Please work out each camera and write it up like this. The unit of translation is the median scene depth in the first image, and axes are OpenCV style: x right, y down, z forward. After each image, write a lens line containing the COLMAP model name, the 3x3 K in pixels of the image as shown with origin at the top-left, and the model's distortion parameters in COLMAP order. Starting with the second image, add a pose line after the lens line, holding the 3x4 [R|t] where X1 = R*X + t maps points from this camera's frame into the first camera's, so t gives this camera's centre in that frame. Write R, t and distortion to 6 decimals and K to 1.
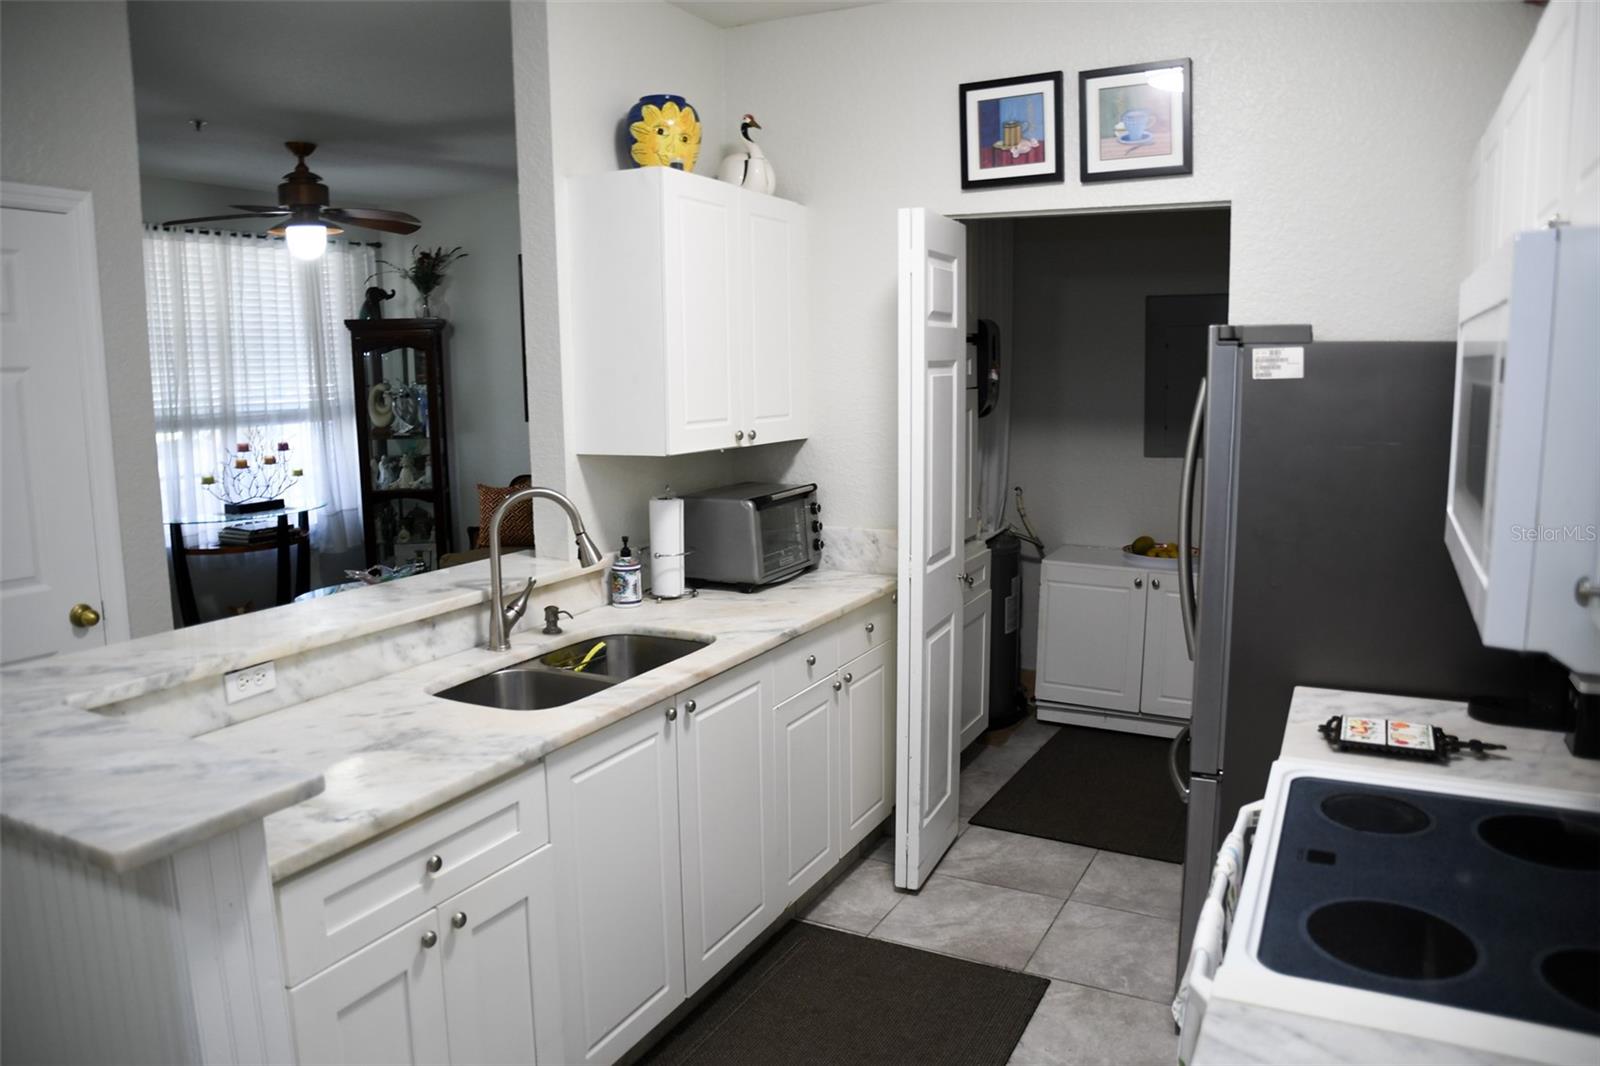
lens RADIAL K [[1120.0, 0, 812.3], [0, 1120.0, 532.6], [0, 0, 1]] dist [-0.134127, 0.074942]
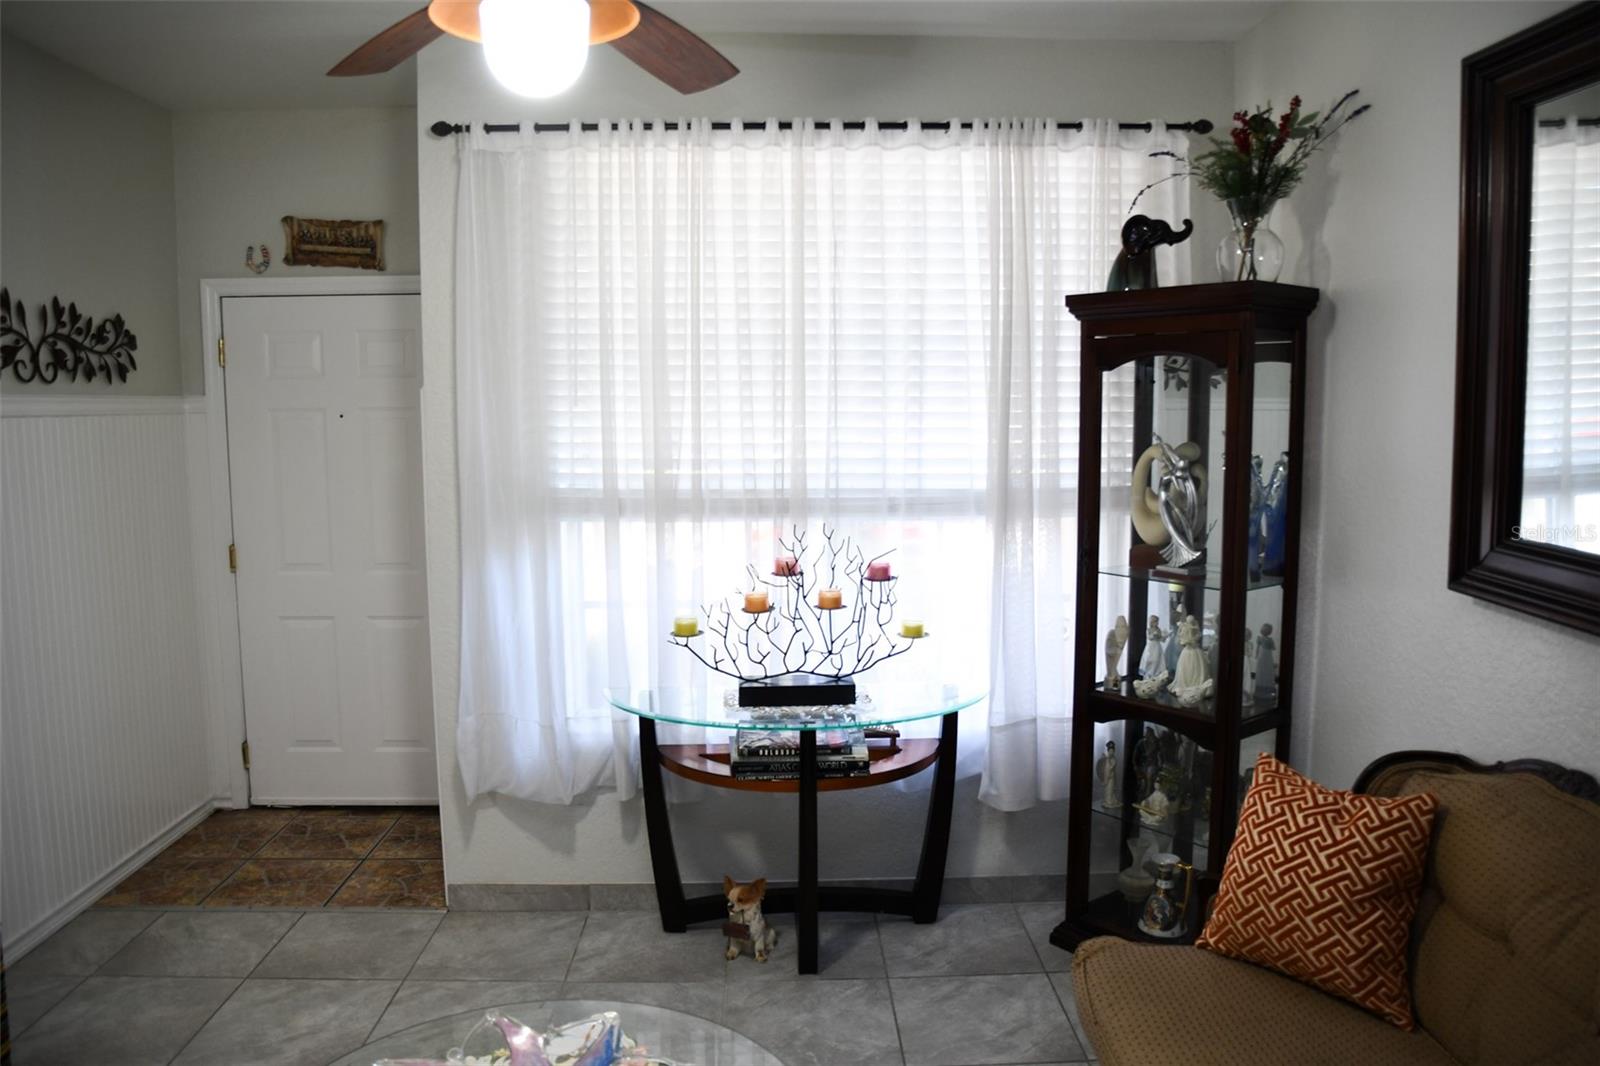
lens RADIAL K [[1158.8, 0, 808.6], [0, 1158.8, 527.5], [0, 0, 1]] dist [-0.129168, 0.072416]
pose [[0.481316, 0.099967, -0.870828, -0.121958], [-0.134643, 0.990117, 0.039242, -0.186328], [0.866144, 0.098363, 0.490019, 1.206484]]
